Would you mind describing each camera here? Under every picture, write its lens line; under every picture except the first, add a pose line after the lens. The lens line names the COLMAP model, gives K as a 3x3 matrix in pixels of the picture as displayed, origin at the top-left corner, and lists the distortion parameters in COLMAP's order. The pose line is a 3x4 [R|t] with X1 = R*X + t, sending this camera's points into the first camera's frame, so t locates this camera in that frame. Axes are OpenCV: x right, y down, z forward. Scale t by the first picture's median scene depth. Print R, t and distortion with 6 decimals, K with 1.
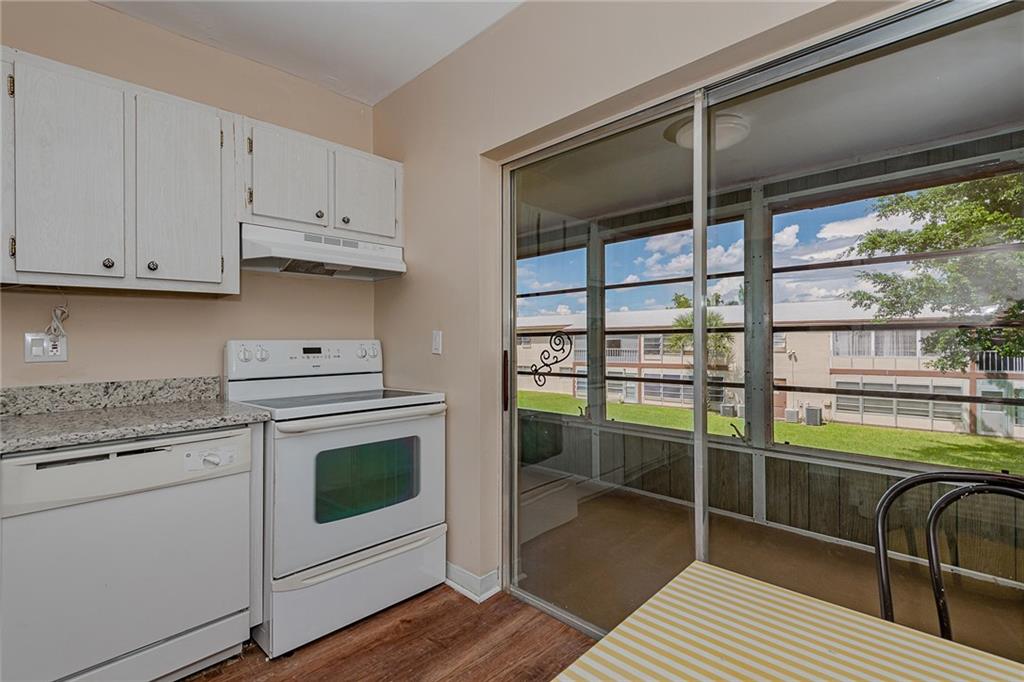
lens RADIAL K [[485.9, 0, 499.7], [0, 485.9, 327.7], [0, 0, 1]] dist [0.013935, -0.005433]
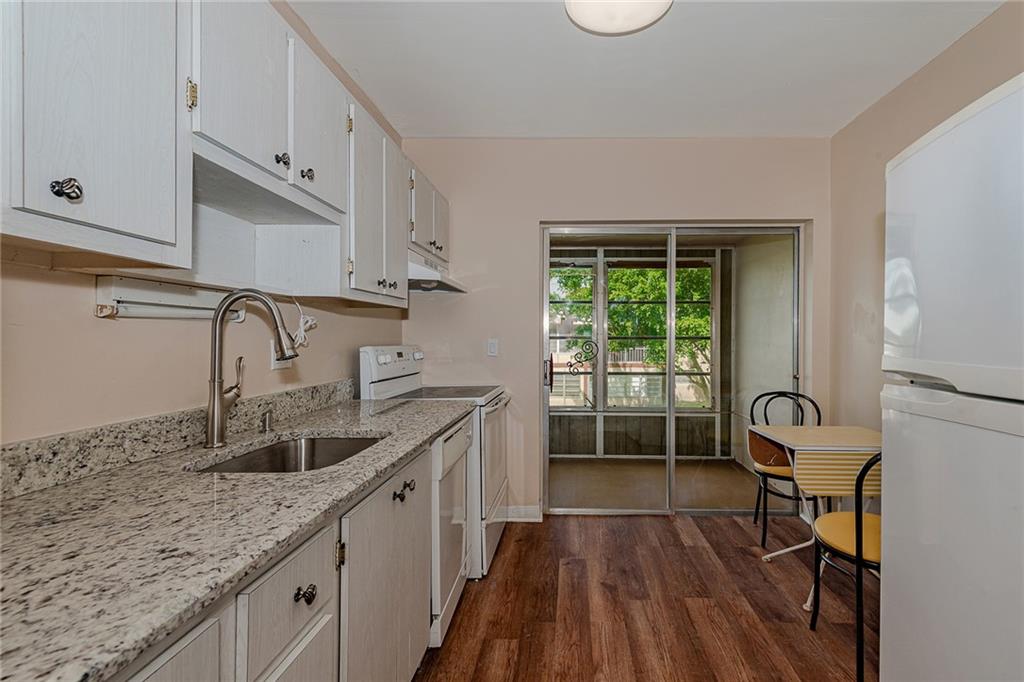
lens RADIAL K [[512.3, 0, 557.0], [0, 512.3, 330.9], [0, 0, 1]] dist [0.001392, 0.000176]
pose [[0.711216, 0.014627, 0.702821, -0.581992], [-0.021465, 0.999769, 0.000915, -0.012052], [-0.702646, -0.015736, 0.711366, -0.073755]]
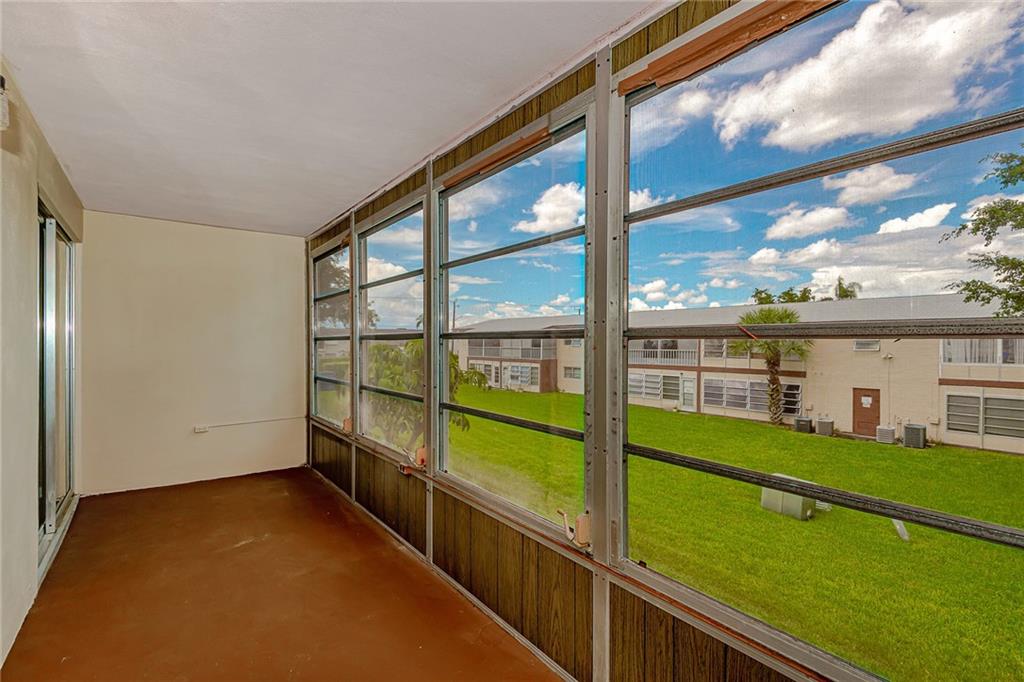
lens RADIAL K [[485.9, 0, 503.3], [0, 485.9, 329.5], [0, 0, 1]] dist [0.013935, -0.005433]
pose [[0.987488, 0.005070, -0.157613, 0.390999], [-0.003828, 0.999959, 0.008184, -0.002973], [0.157648, -0.007478, 0.987467, 0.366952]]
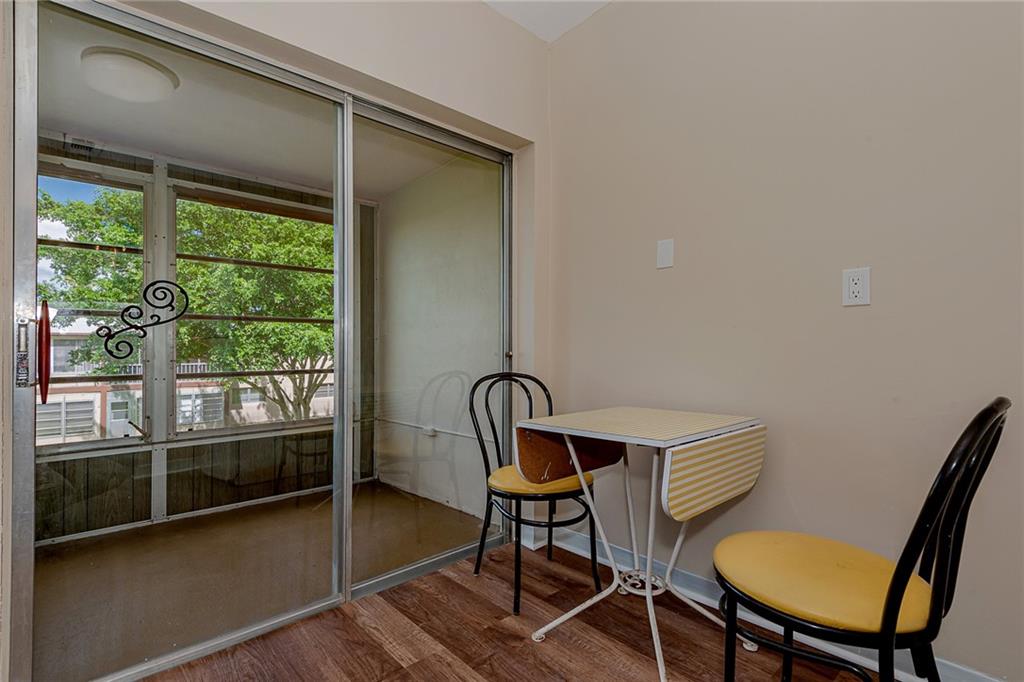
lens RADIAL K [[485.9, 0, 525.2], [0, 485.9, 344.9], [0, 0, 1]] dist [0.013935, -0.005433]
pose [[0.019855, 0.021837, 0.999564, -0.302048], [-0.010365, 0.999712, -0.021634, 0.056929], [-0.999749, -0.009930, 0.020075, 0.218056]]
